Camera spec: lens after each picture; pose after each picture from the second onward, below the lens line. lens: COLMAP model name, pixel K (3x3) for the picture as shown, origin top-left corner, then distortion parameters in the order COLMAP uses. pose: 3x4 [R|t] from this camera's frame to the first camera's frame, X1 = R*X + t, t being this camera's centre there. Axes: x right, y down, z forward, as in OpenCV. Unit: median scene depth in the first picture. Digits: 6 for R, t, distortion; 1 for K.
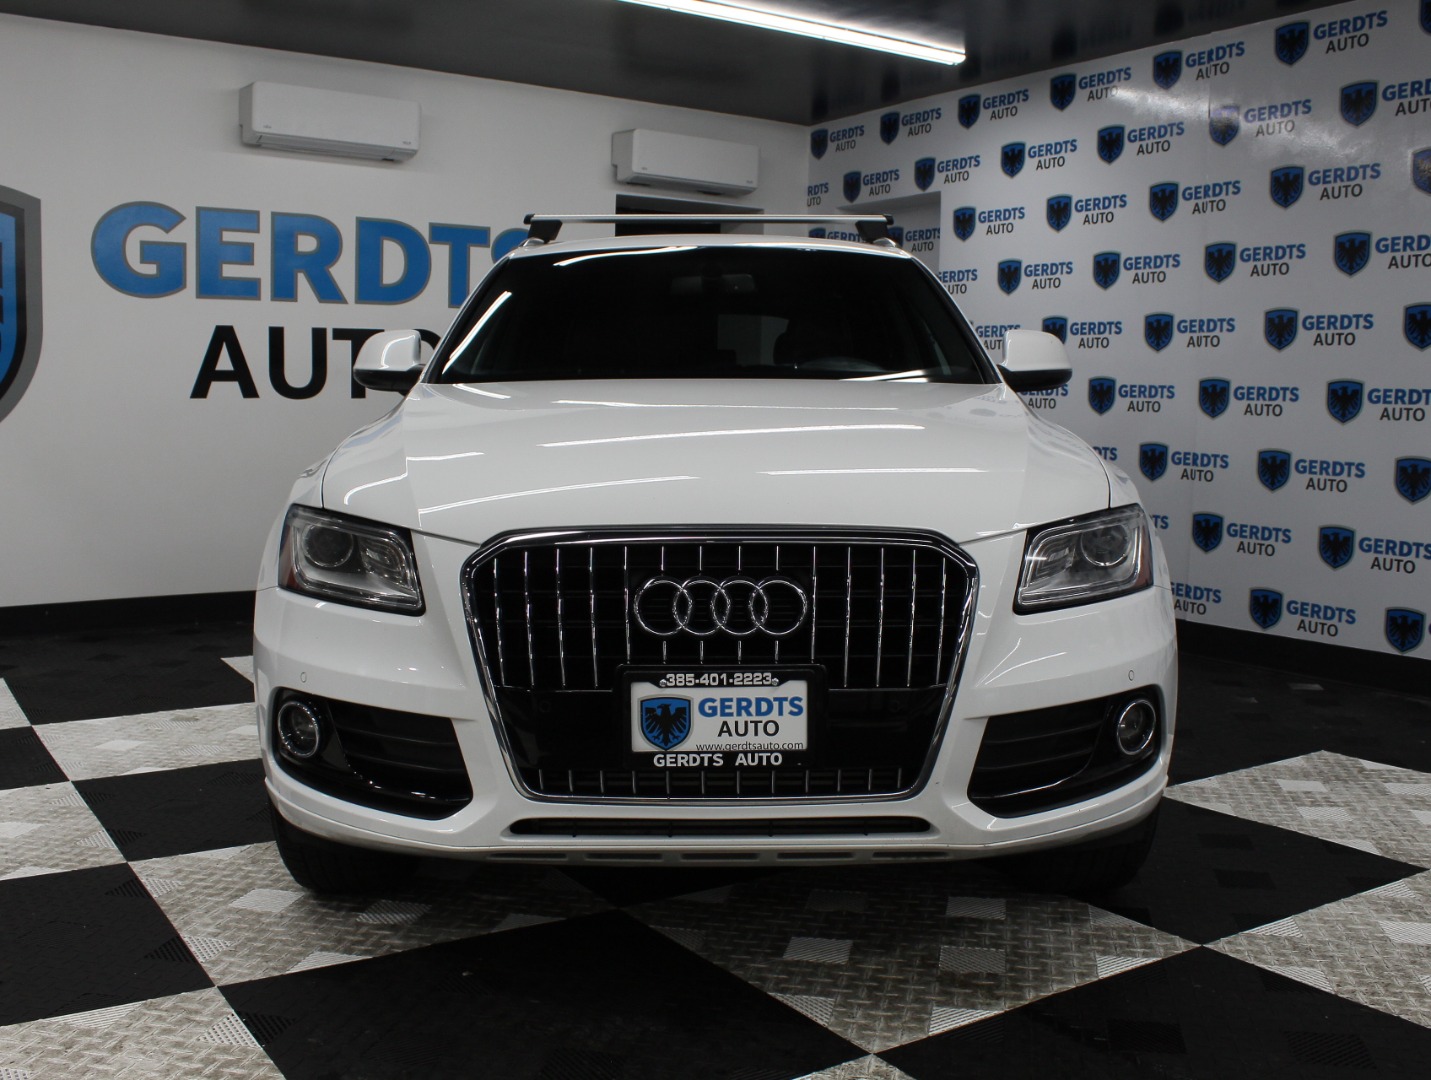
lens RADIAL K [[1466.8, 0, 744.0], [0, 1466.8, 538.5], [0, 0, 1]] dist [-0.138915, 0.048269]
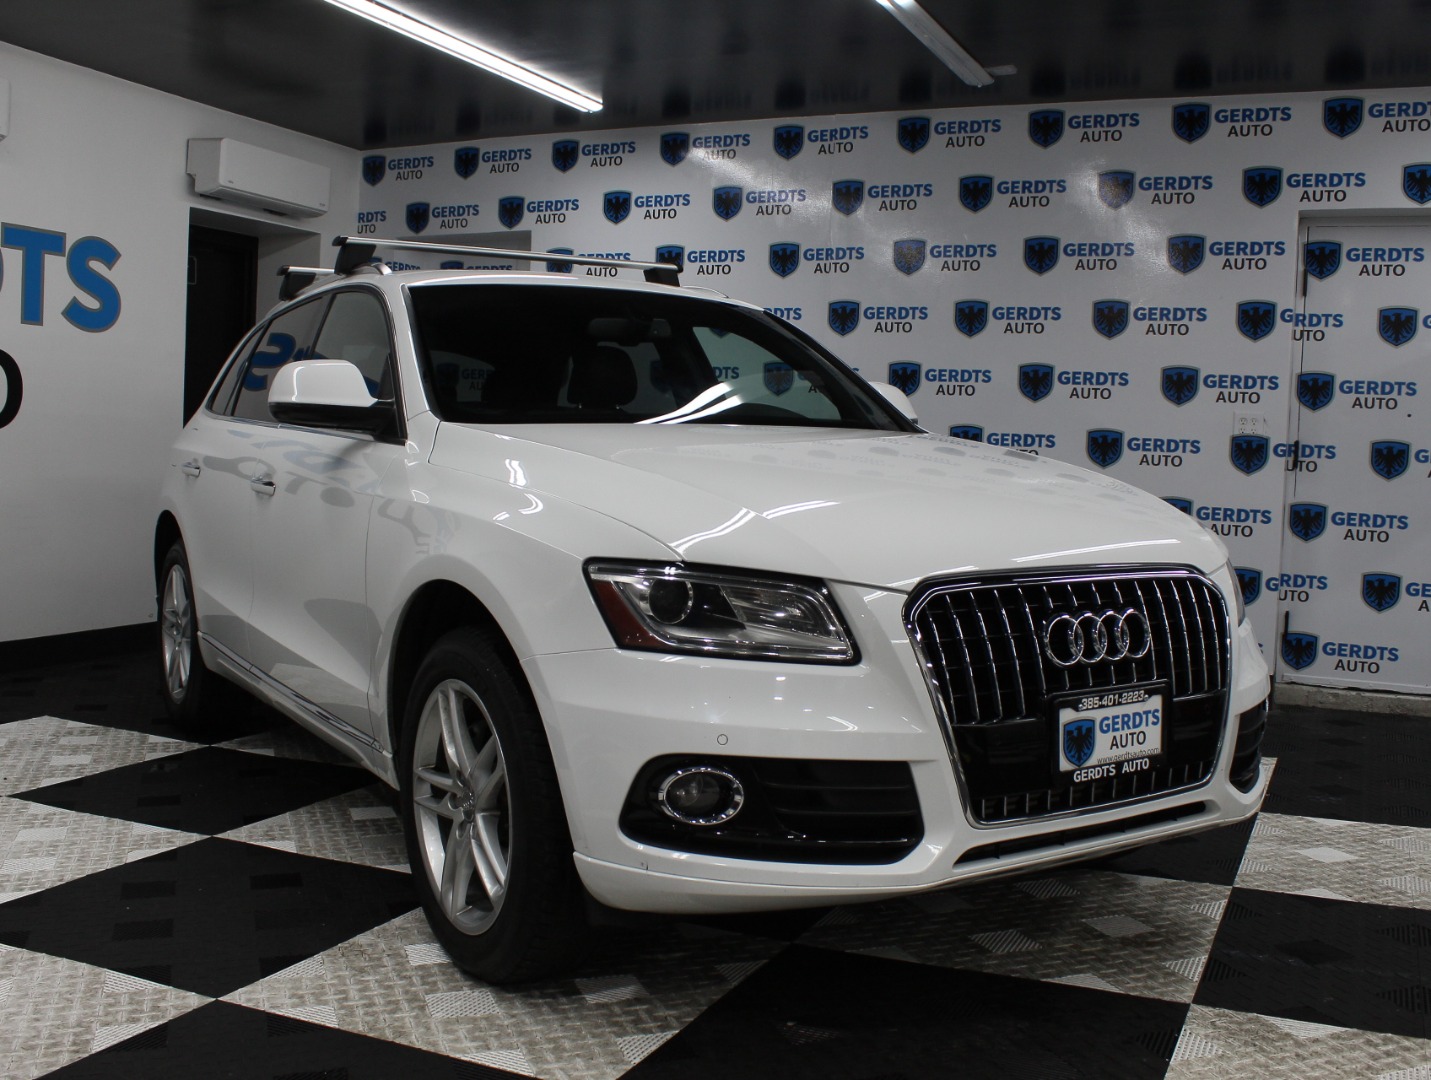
lens RADIAL K [[1466.8, 0, 744.0], [0, 1466.8, 538.5], [0, 0, 1]] dist [-0.138915, 0.048269]
pose [[0.846922, -0.021976, 0.531263, -0.825594], [0.031379, 0.999470, -0.008679, -0.028085], [-0.530791, 0.024021, 0.847162, 0.178296]]
